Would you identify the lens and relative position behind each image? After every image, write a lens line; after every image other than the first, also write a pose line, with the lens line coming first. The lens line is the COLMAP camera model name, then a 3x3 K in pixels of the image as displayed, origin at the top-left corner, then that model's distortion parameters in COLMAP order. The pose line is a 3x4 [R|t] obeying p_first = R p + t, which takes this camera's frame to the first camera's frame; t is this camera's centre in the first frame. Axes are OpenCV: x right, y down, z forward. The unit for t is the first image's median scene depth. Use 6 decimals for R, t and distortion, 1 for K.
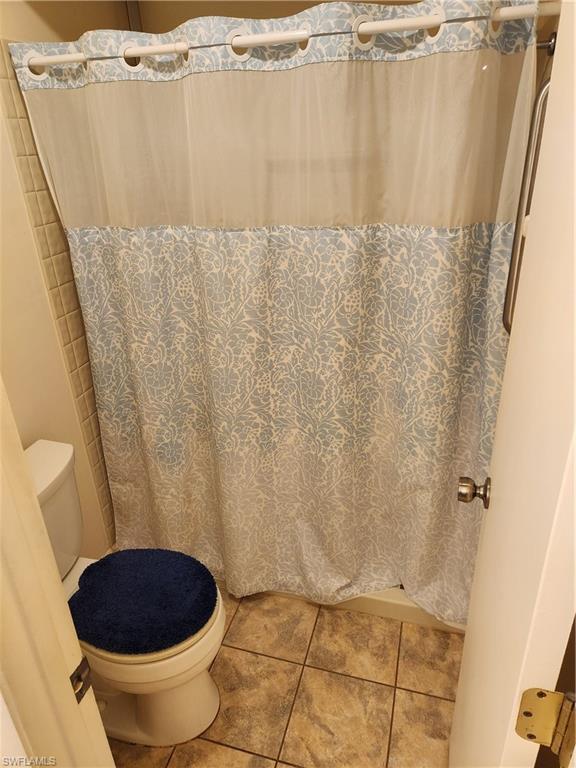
lens RADIAL K [[513.2, 0, 288.6], [0, 513.2, 384.7], [0, 0, 1]] dist [0.008480, -0.003669]
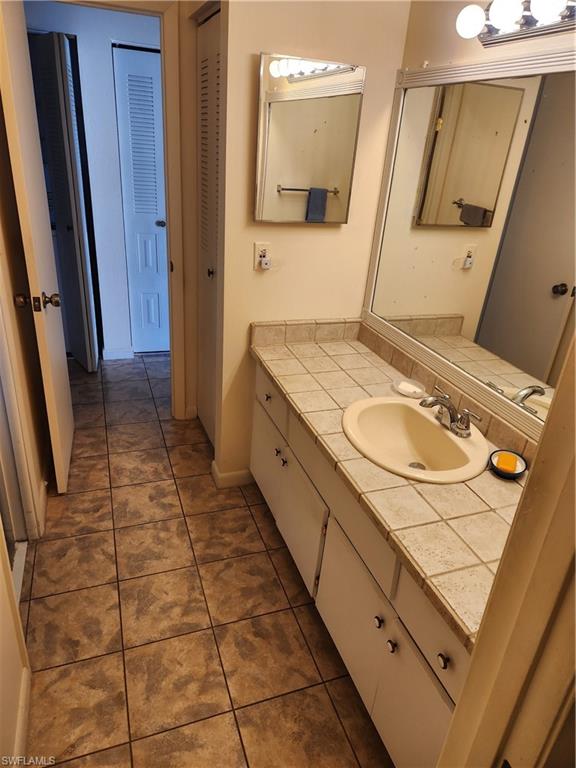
lens RADIAL K [[513.2, 0, 289.4], [0, 513.2, 381.8], [0, 0, 1]] dist [0.008480, -0.003669]
pose [[-0.811210, 0.227921, -0.538507, 0.203229], [-0.285365, 0.649506, 0.704776, -0.631114], [0.510397, 0.725392, -0.461846, 1.370620]]
